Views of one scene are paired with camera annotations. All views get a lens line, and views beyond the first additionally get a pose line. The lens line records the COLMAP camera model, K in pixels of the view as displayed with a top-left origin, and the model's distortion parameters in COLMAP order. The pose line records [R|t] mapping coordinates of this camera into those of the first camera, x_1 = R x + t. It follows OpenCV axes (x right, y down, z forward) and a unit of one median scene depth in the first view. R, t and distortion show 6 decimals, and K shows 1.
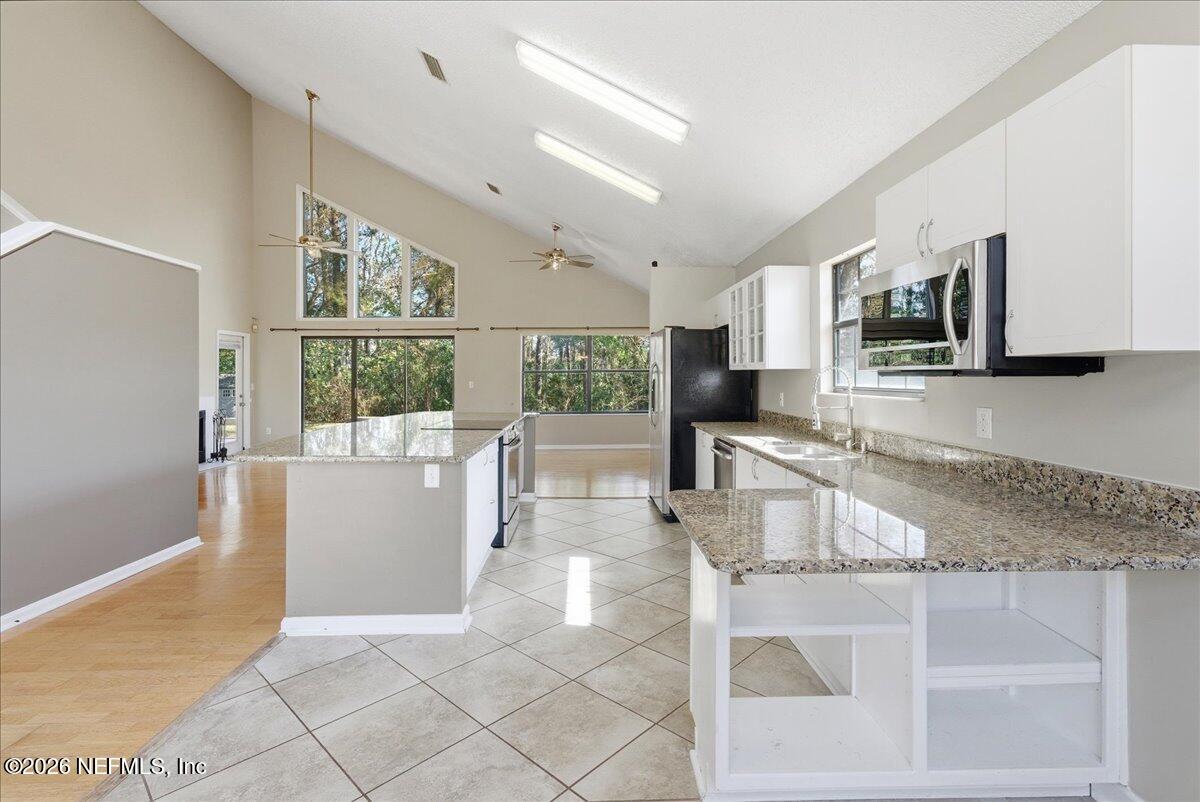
lens RADIAL K [[557.1, 0, 596.3], [0, 557.1, 374.7], [0, 0, 1]] dist [-0.015966, 0.016892]
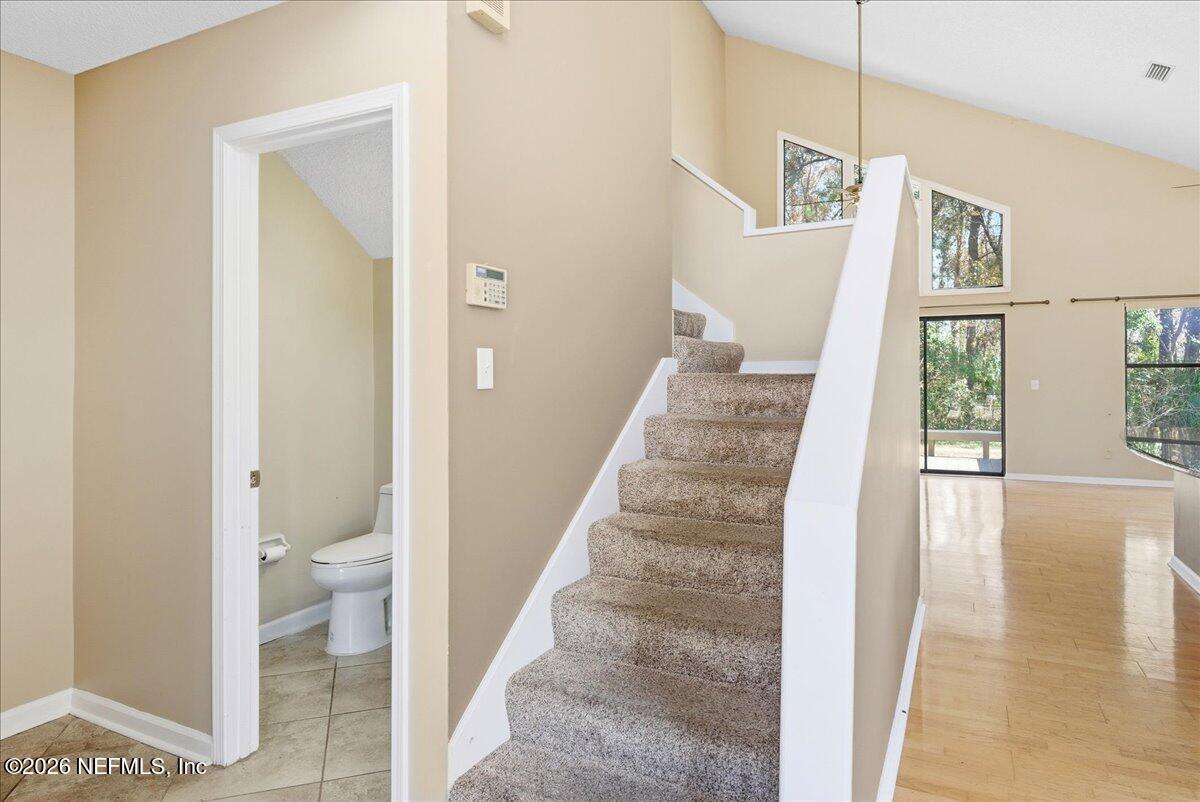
lens RADIAL K [[679.4, 0, 596.1], [0, 679.4, 386.8], [0, 0, 1]] dist [0.021627, -0.019444]
pose [[0.872238, 0.008622, -0.489006, -0.558311], [0.001360, 0.999798, 0.020053, 0.004029], [0.489081, -0.018156, 0.872050, 0.027754]]
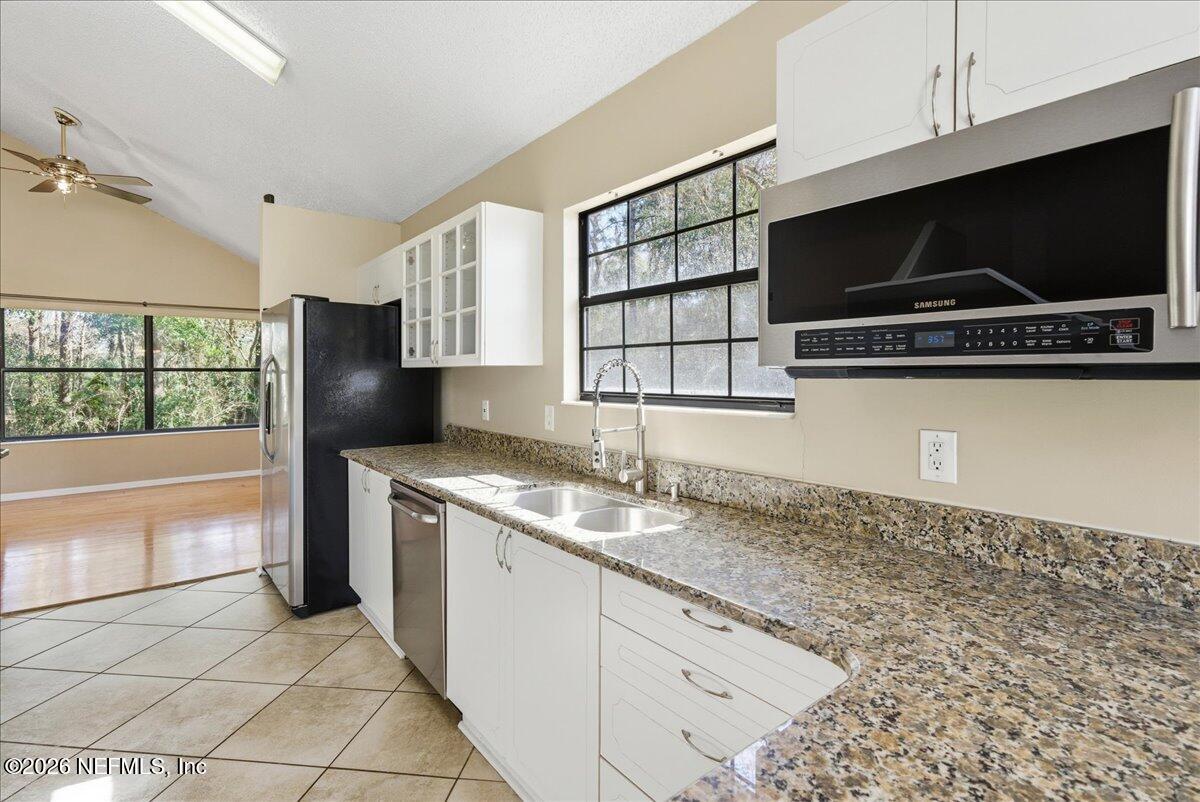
lens RADIAL K [[557.1, 0, 596.3], [0, 557.1, 374.7], [0, 0, 1]] dist [-0.015966, 0.016892]
pose [[0.795158, -0.004740, 0.606383, 0.021089], [0.003592, 0.999989, 0.003106, -0.001455], [-0.606391, -0.000292, 0.795166, 0.335940]]
